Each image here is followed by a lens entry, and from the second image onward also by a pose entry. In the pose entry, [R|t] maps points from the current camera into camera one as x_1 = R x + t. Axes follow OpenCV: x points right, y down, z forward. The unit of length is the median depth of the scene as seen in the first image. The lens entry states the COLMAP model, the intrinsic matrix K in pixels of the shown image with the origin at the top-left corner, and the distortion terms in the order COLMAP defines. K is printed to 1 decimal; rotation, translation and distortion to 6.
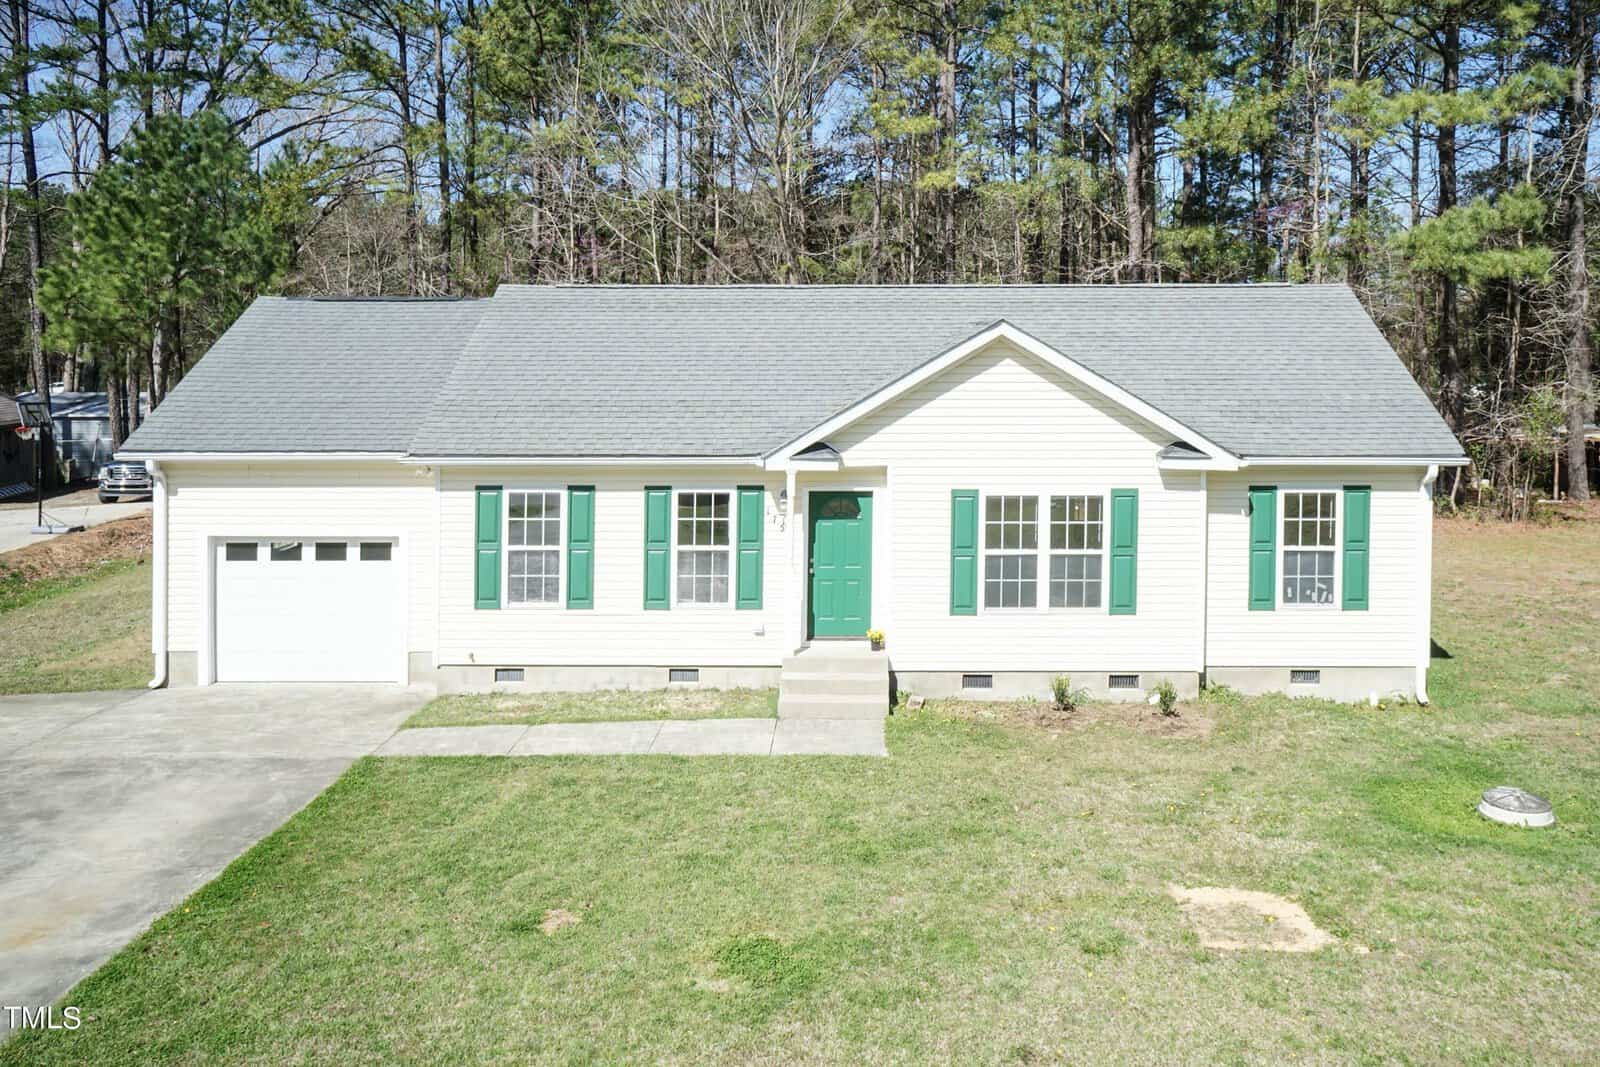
lens RADIAL K [[1232.1, 0, 885.5], [0, 1232.1, 327.9], [0, 0, 1]] dist [0.003922, 0.003692]
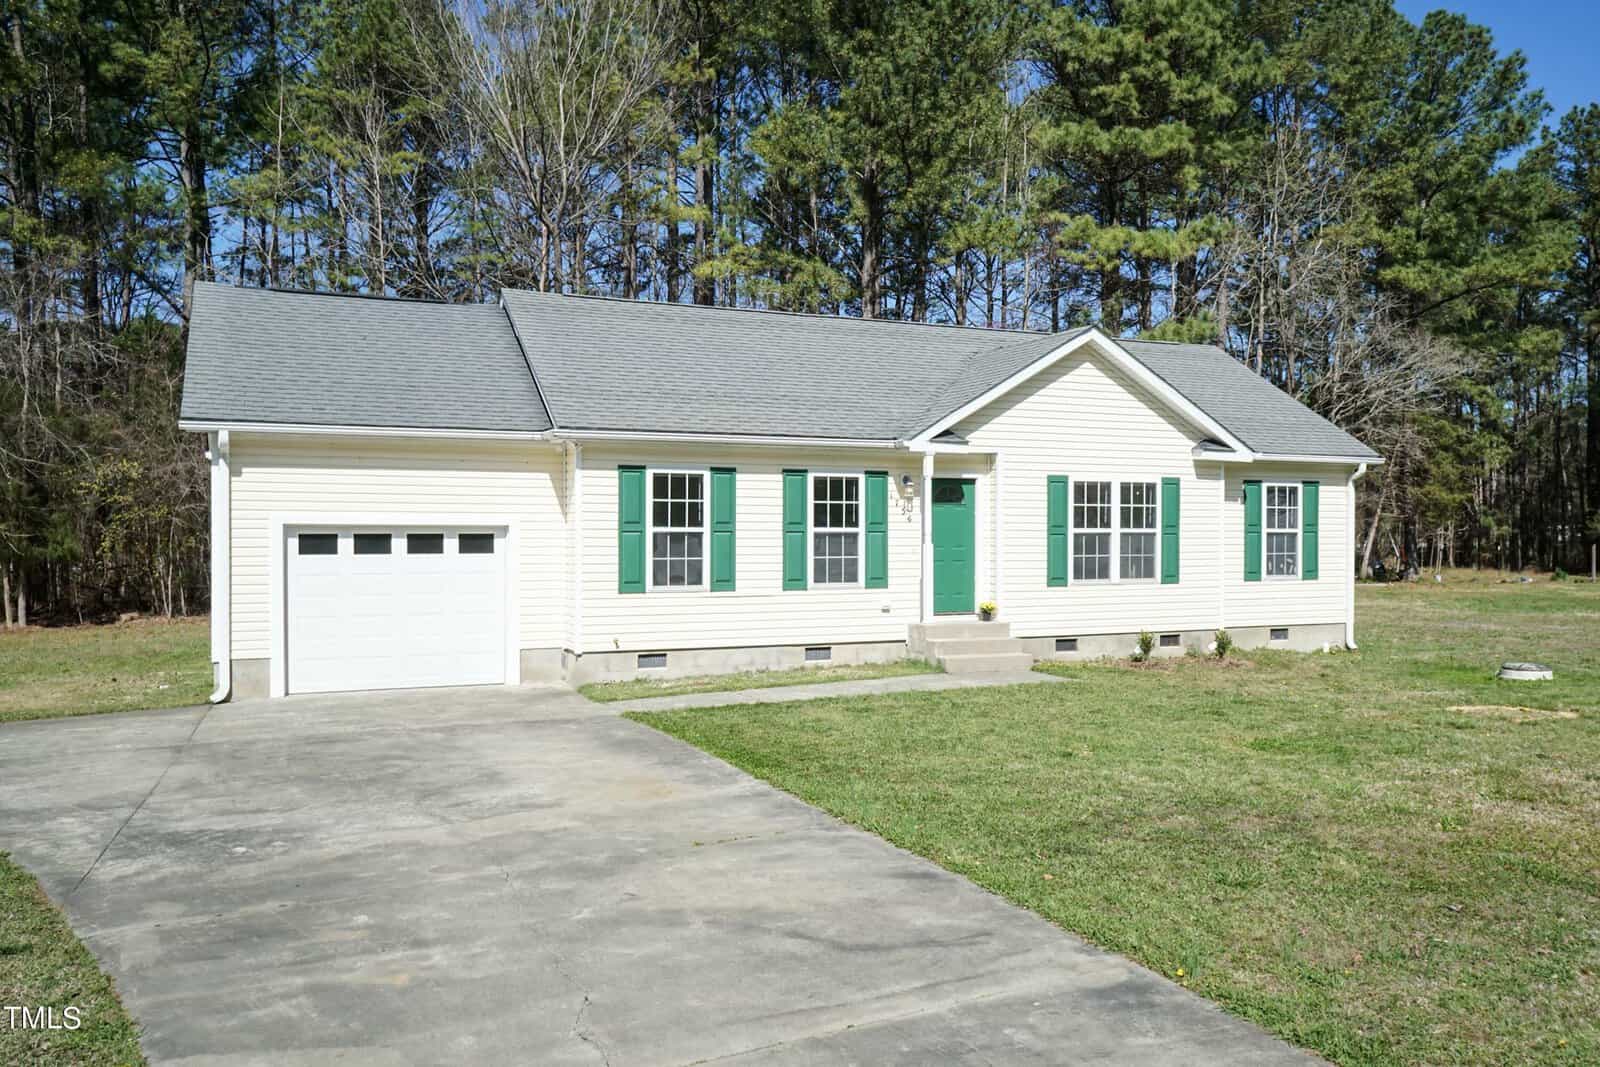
lens RADIAL K [[1223.3, 0, 866.4], [0, 1223.3, 534.6], [0, 0, 1]] dist [0.001296, -0.004306]
pose [[0.908321, -0.001789, 0.418269, -0.555601], [-0.005693, 0.999845, 0.016640, 0.165279], [-0.418234, -0.017495, 0.908171, 0.054536]]
